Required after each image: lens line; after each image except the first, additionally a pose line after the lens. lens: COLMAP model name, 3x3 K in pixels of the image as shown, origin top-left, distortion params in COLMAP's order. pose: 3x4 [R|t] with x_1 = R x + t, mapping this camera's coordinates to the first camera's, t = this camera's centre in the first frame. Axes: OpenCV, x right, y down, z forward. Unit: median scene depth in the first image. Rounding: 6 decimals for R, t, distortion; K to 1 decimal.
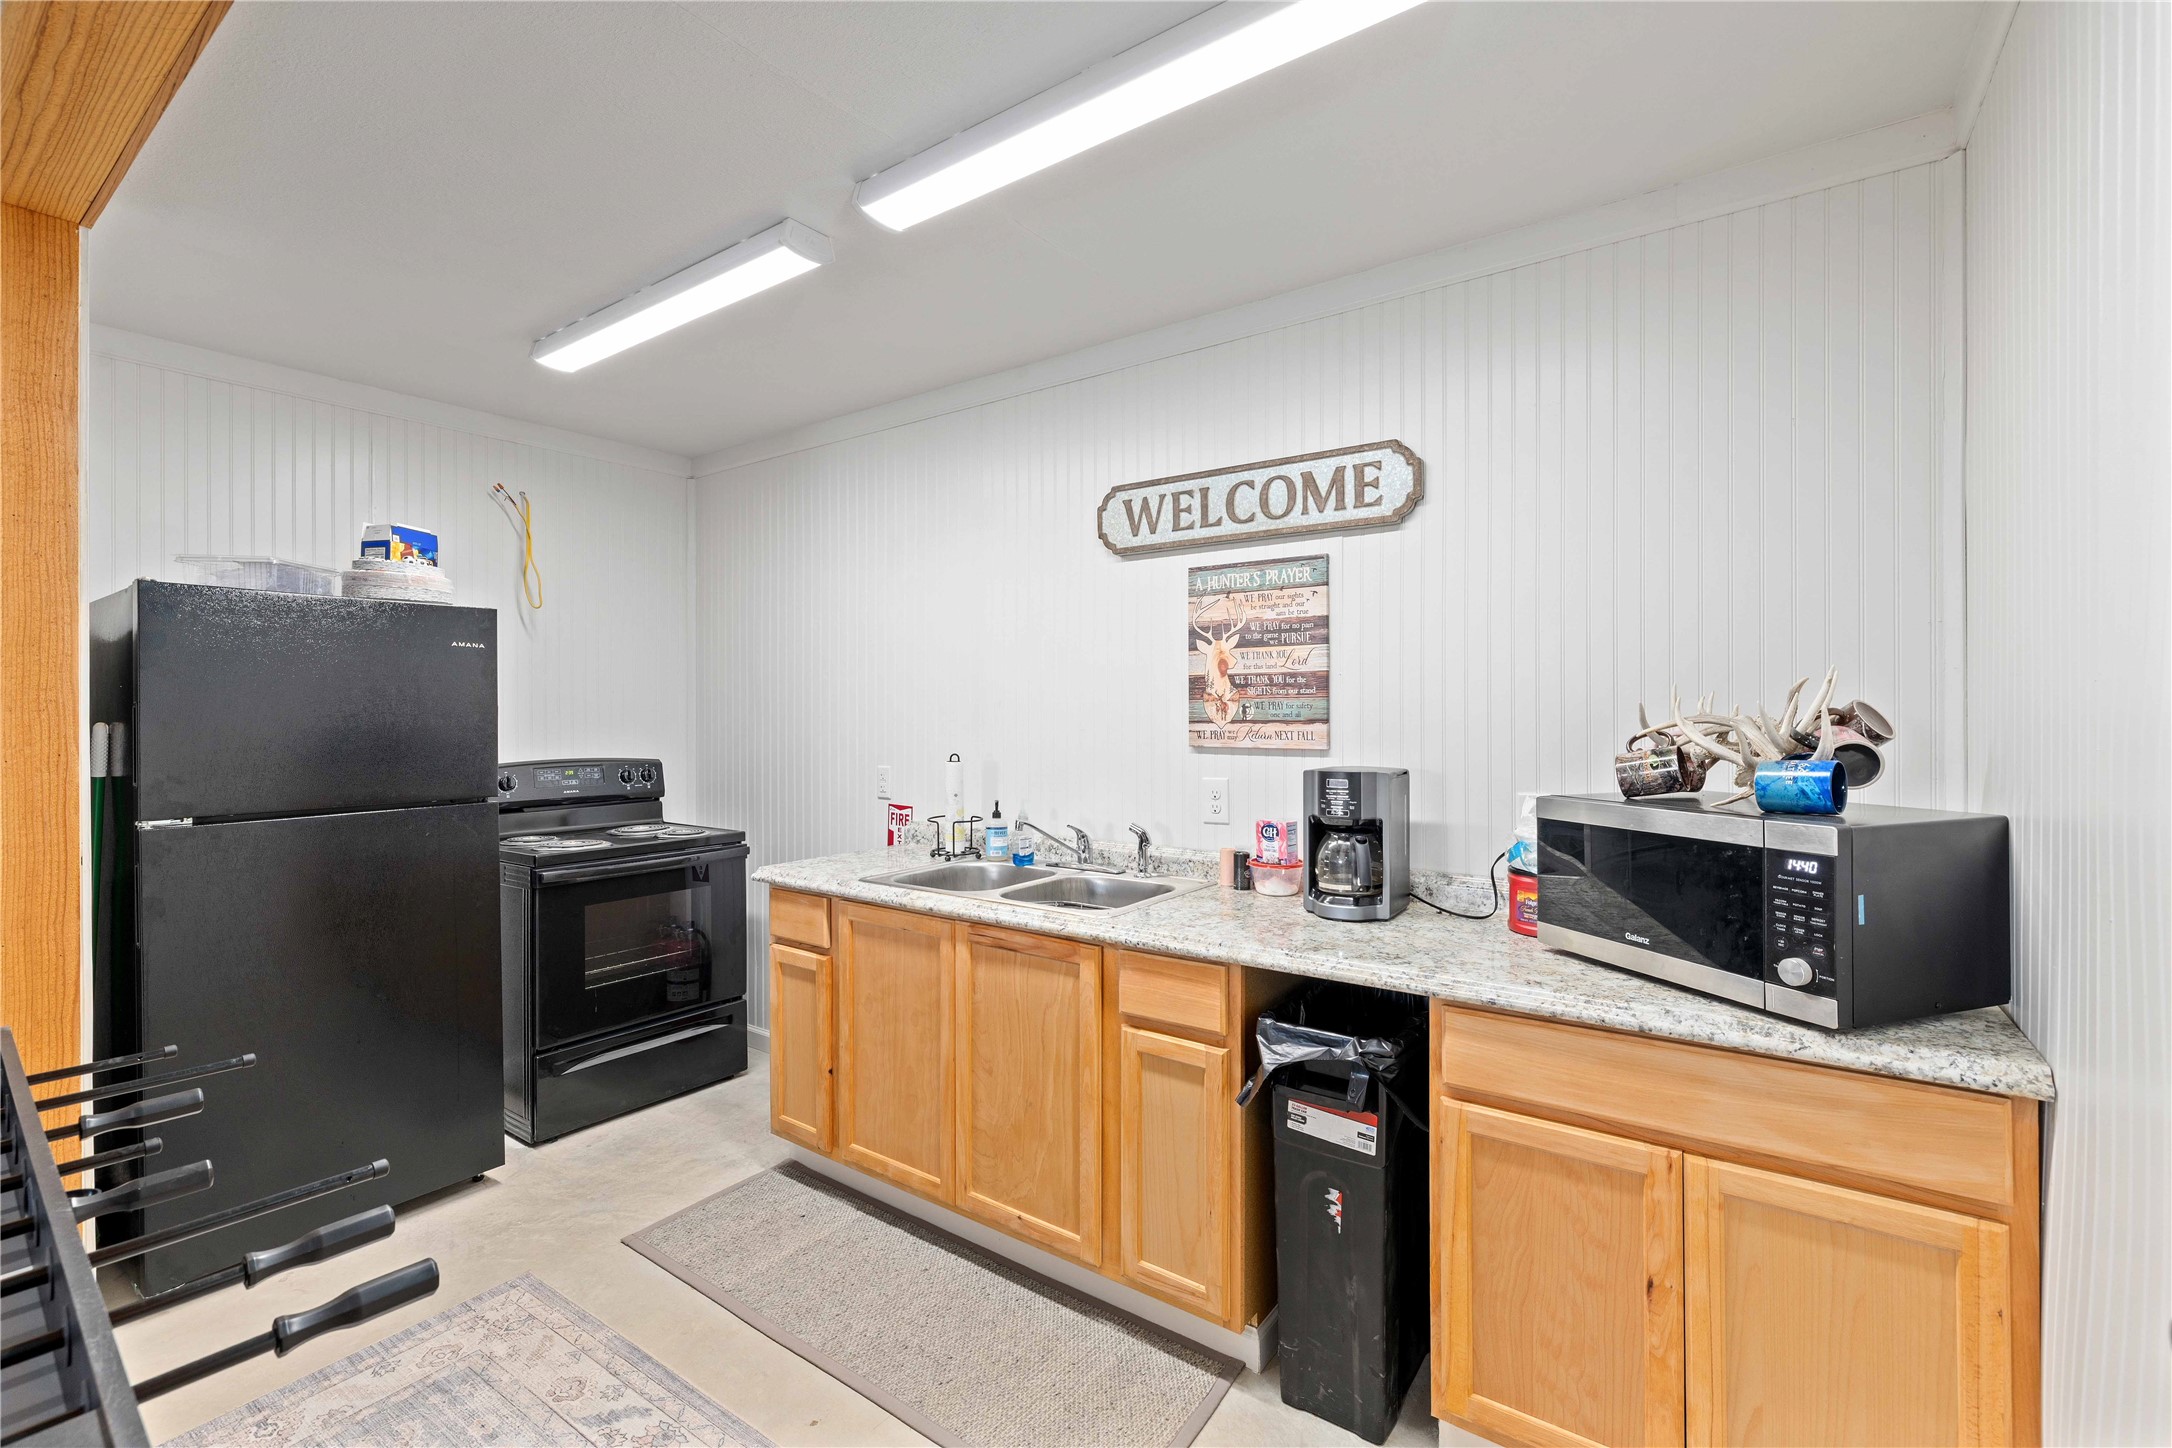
lens RADIAL K [[945.5, 0, 1082.7], [0, 945.5, 715.5], [0, 0, 1]] dist [-0.000038, 0.000043]
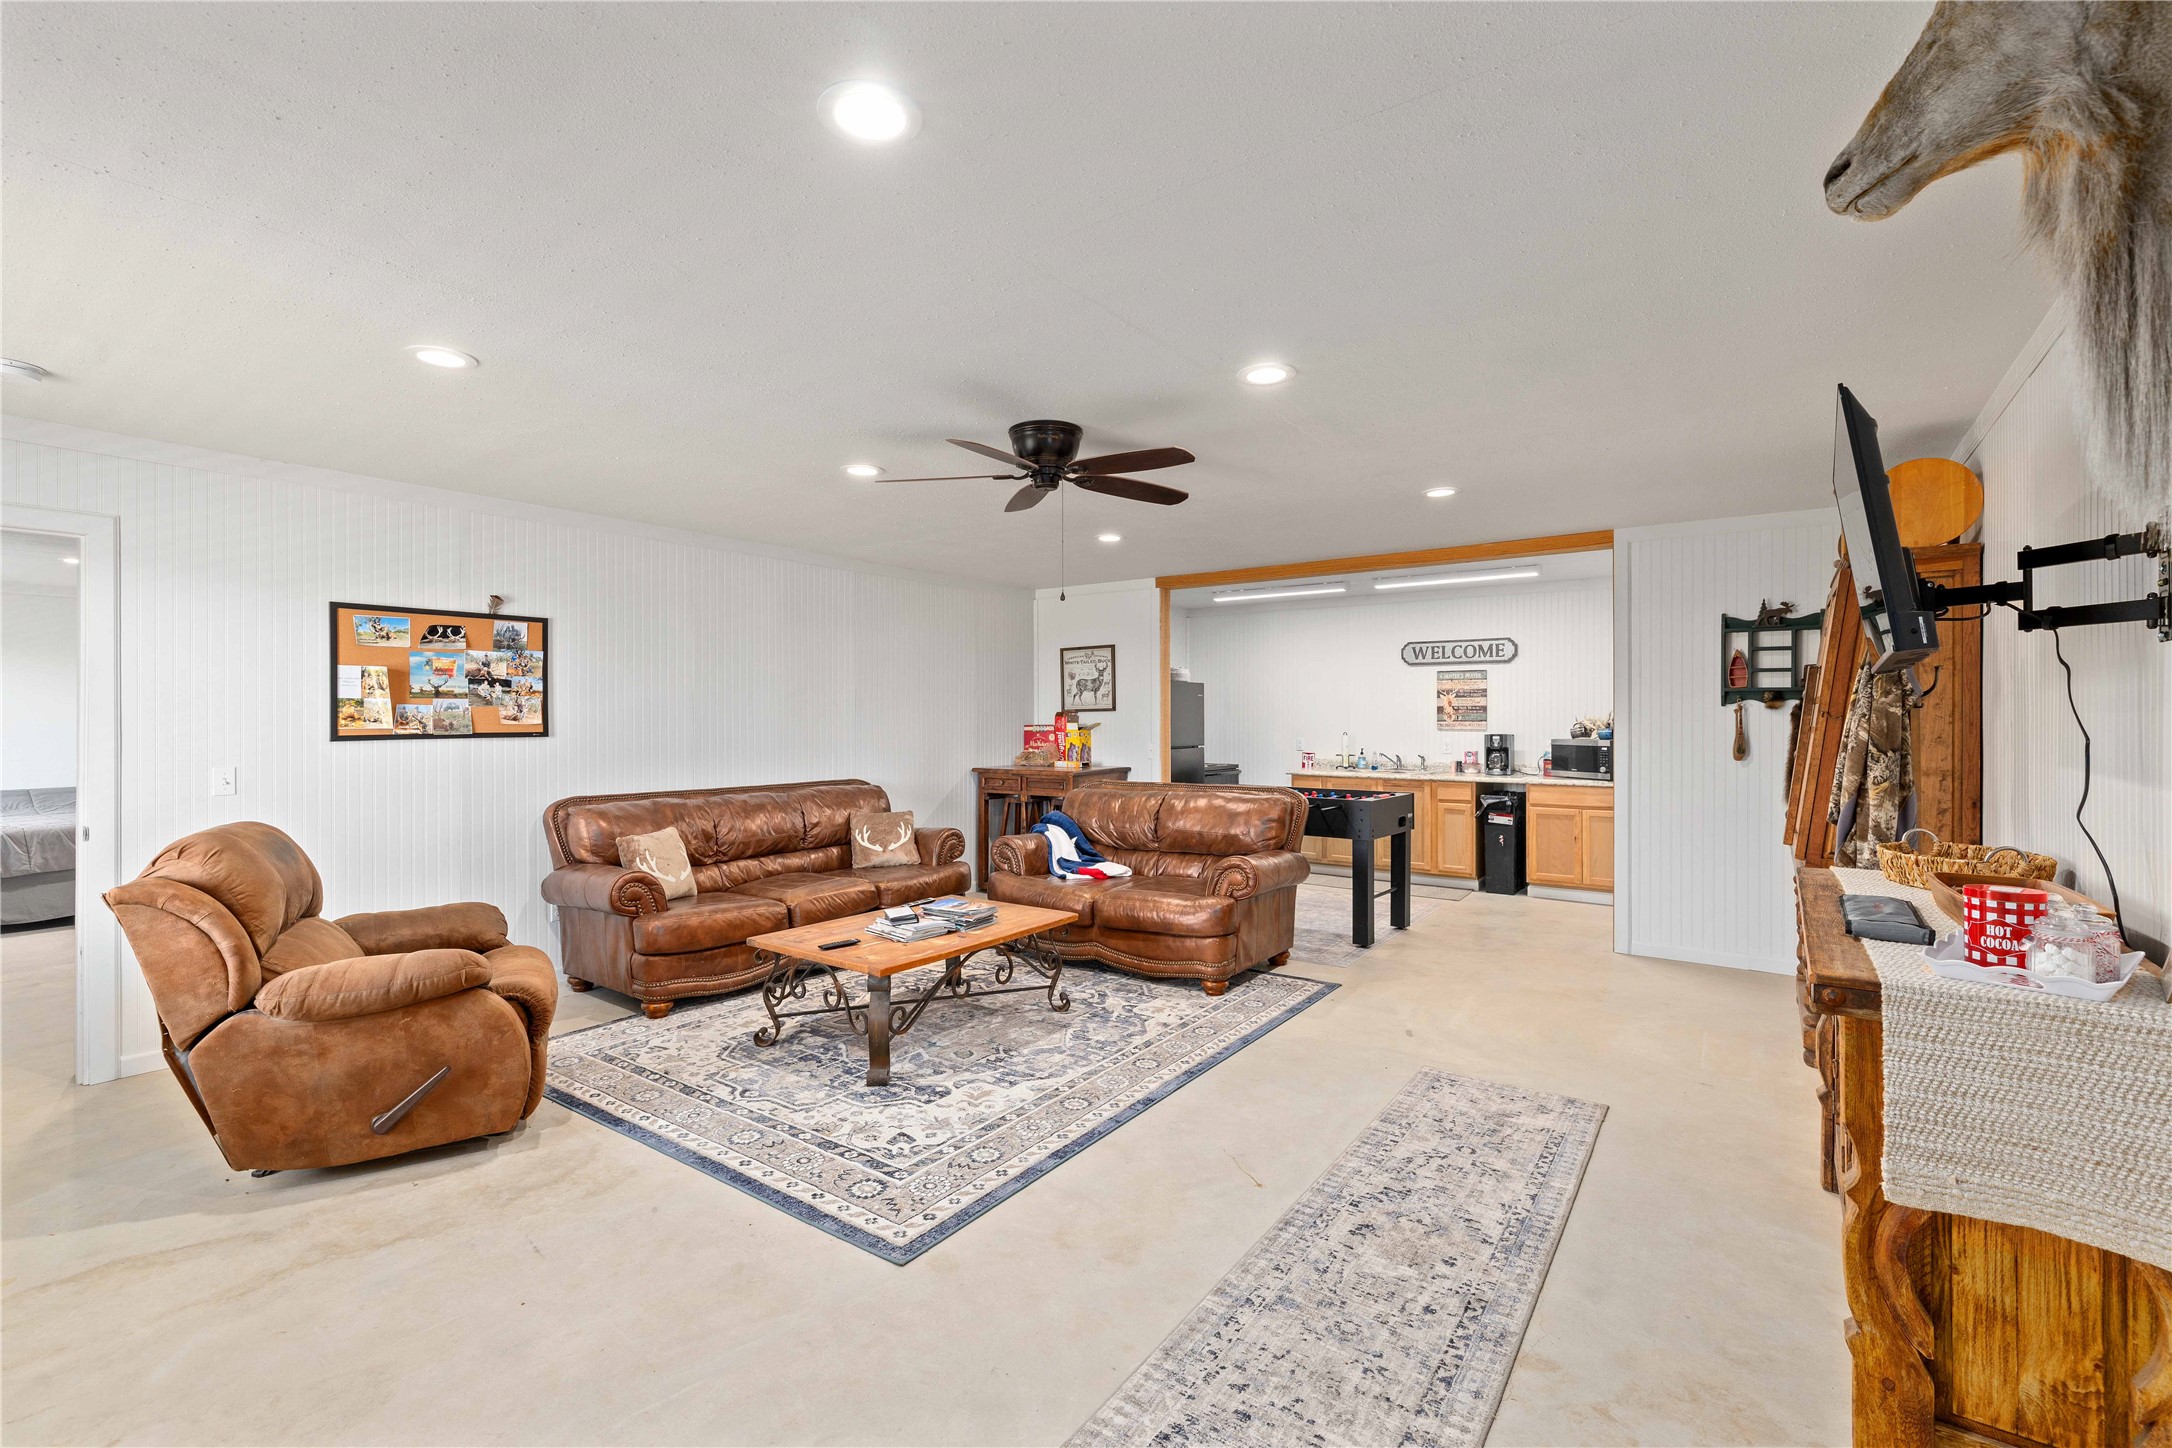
lens RADIAL K [[945.5, 0, 1087.7], [0, 945.5, 724.2], [0, 0, 1]] dist [-0.000038, 0.000043]
pose [[0.999998, -0.000652, -0.001784, -1.294013], [0.000653, 1.000000, 0.000435, 0.018283], [0.001783, -0.000436, 0.999998, -2.638474]]
